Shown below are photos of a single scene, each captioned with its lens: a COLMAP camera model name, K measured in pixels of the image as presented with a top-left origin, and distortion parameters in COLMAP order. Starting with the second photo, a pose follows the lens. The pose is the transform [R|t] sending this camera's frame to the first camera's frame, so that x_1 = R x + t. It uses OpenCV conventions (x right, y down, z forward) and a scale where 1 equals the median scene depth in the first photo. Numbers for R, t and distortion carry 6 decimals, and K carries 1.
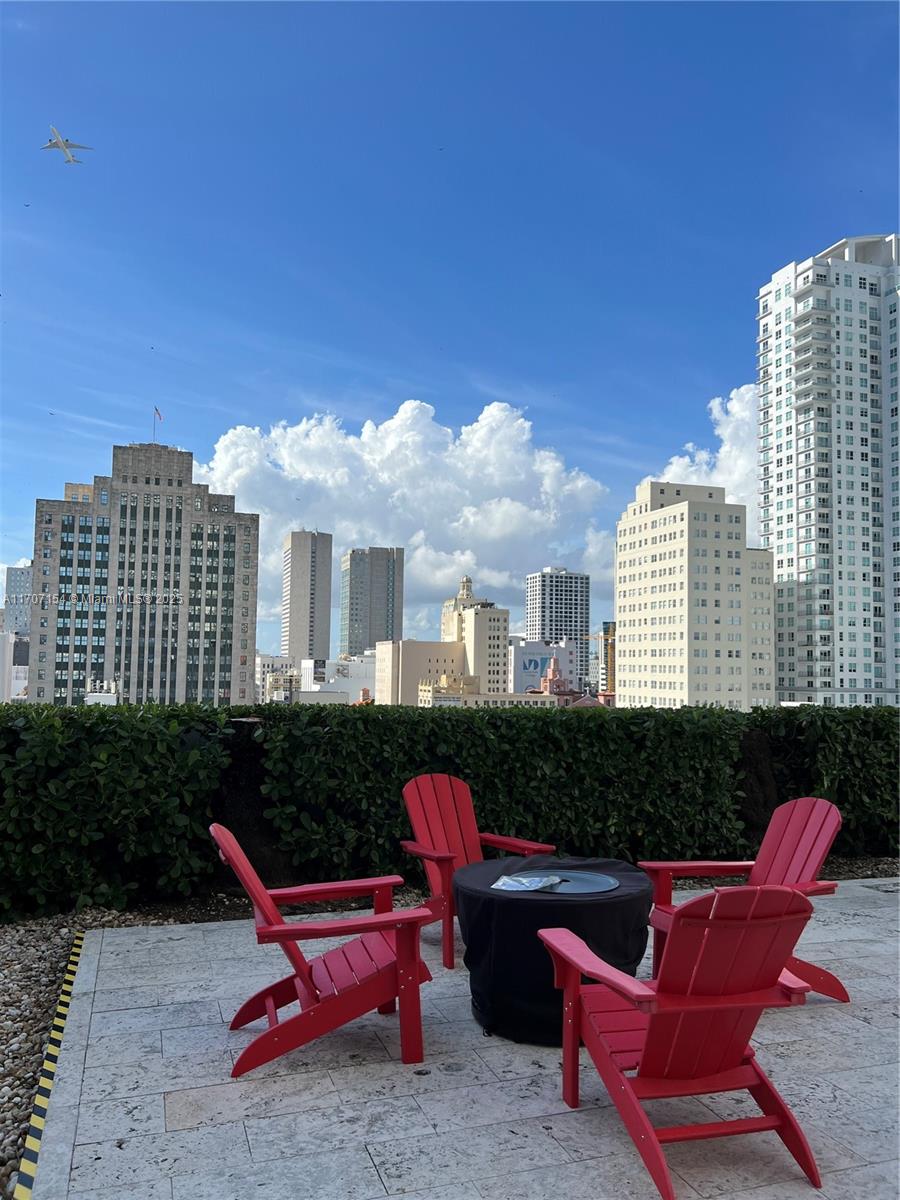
lens RADIAL K [[905.2, 0, 441.3], [0, 905.2, 607.8], [0, 0, 1]] dist [0.052571, -0.053983]
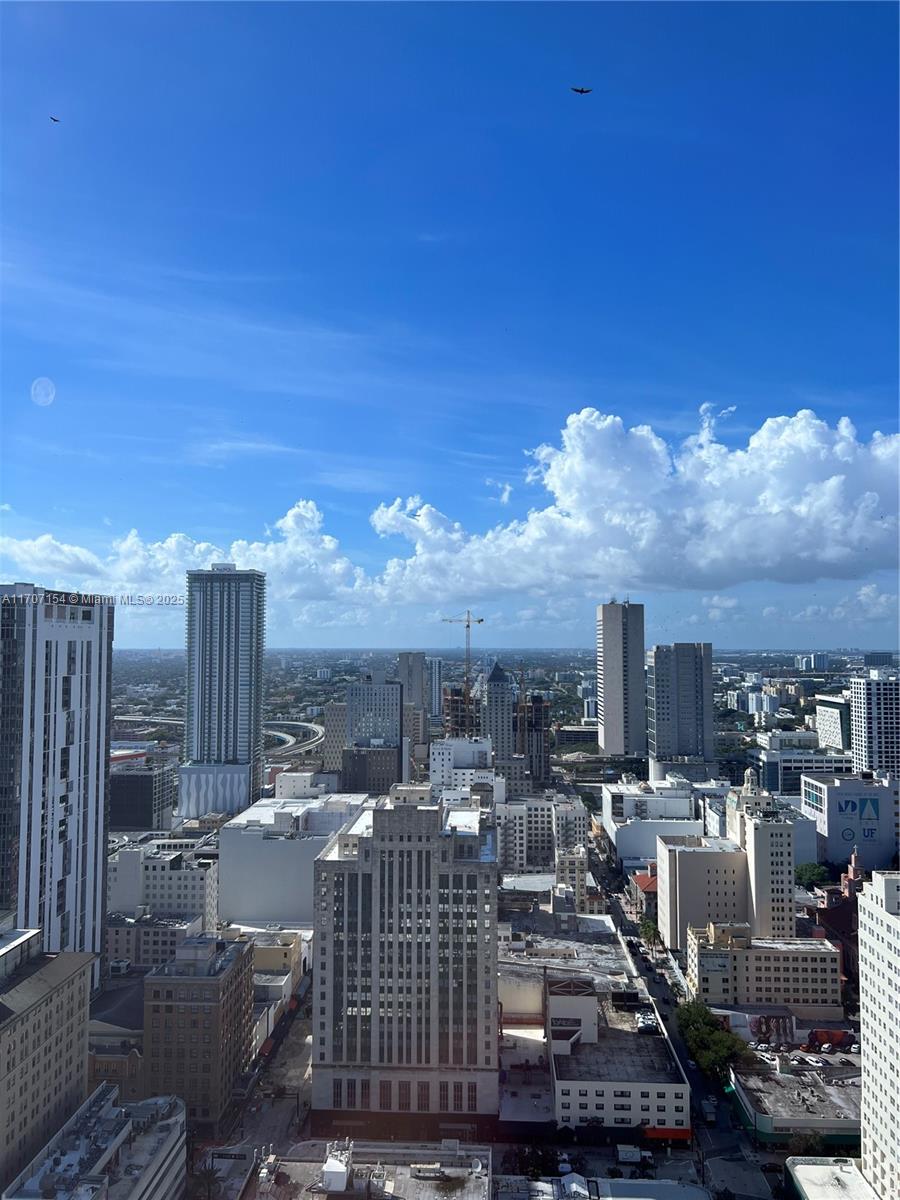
lens RADIAL K [[905.2, 0, 442.9], [0, 905.2, 600.7], [0, 0, 1]] dist [0.052571, -0.053983]
pose [[0.931713, -0.033035, -0.361691, 0.144848], [0.038868, 0.999205, 0.008863, -0.427931], [0.361110, -0.022316, 0.932256, -0.042231]]
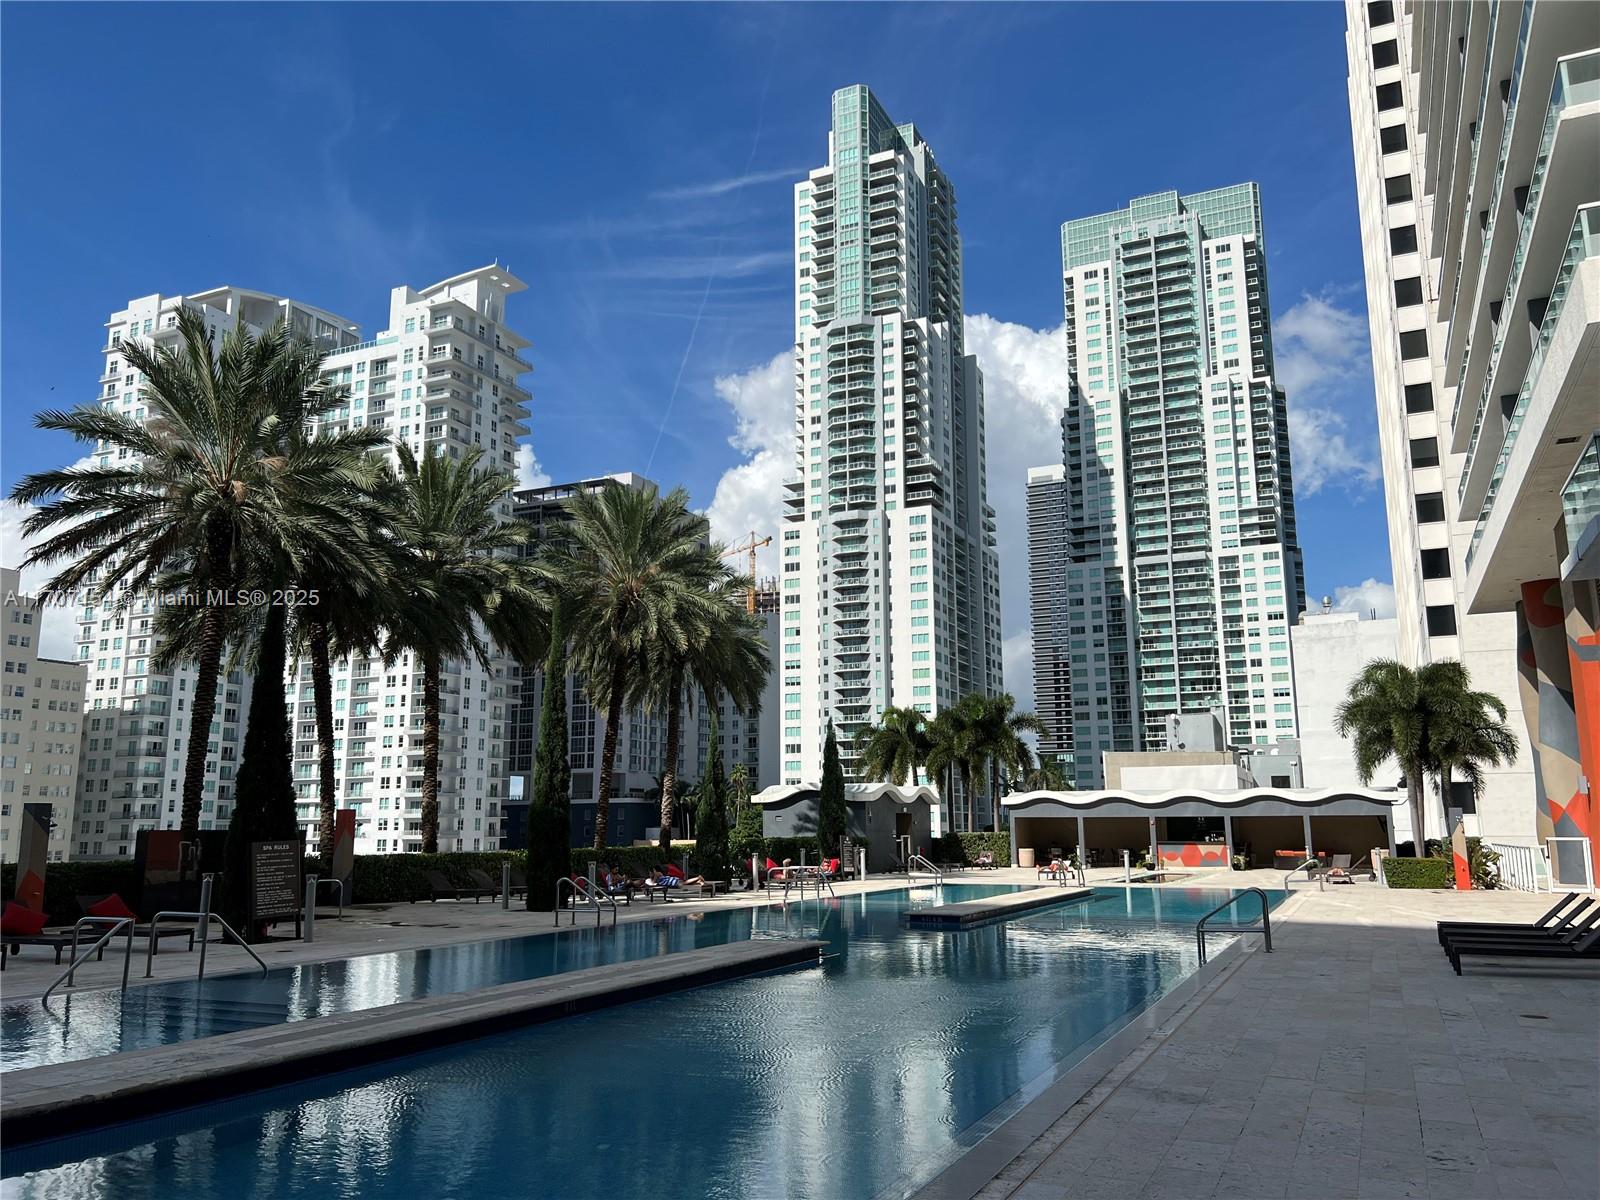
lens RADIAL K [[1206.9, 0, 801.6], [0, 1206.9, 612.3], [0, 0, 1]] dist [0.052571, -0.053983]
pose [[0.679270, 0.112443, 0.725223, 0.038886], [-0.032443, 0.991828, -0.123392, -0.003161], [-0.733171, 0.060288, 0.677367, -0.079740]]
